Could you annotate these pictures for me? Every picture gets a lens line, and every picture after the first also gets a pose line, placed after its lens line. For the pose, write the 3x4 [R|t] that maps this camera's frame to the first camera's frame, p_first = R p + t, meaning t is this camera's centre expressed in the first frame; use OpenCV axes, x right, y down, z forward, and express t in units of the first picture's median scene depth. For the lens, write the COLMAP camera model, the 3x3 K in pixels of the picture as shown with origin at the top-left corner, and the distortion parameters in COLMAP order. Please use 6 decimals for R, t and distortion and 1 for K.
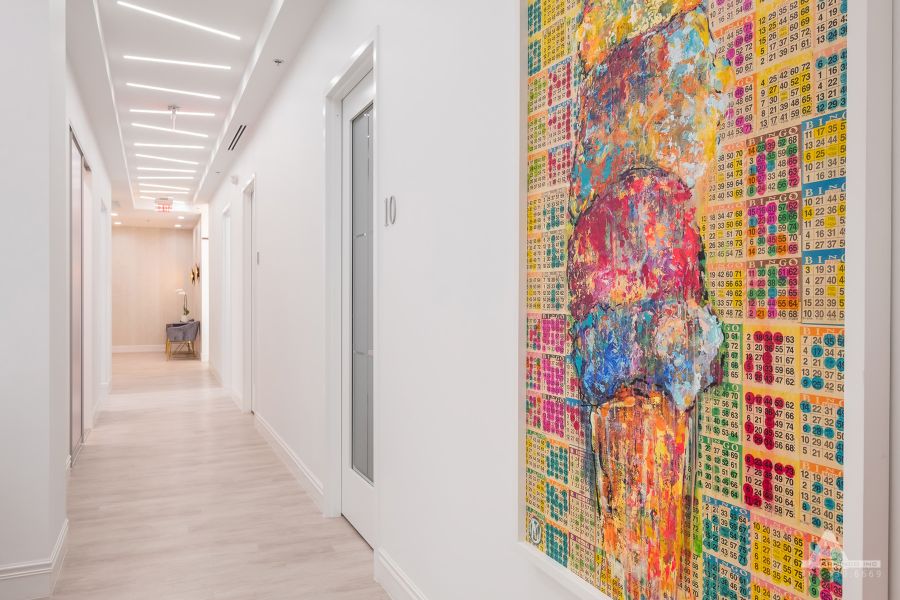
lens RADIAL K [[681.0, 0, 450.0], [0, 681.0, 300.0], [0, 0, 1]] dist [-0.002846, -0.000973]
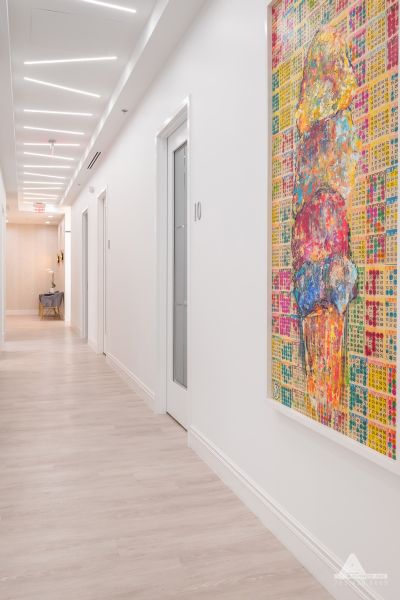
lens RADIAL K [[533.9, 0, 200.0], [0, 533.9, 300.0], [0, 0, 1]] dist [0.001387, -0.000036]
pose [[0.995767, 0.005578, -0.091747, 0.065092], [-0.002145, 0.999295, 0.037475, 0.057241], [0.091892, -0.037120, 0.995077, -0.487269]]
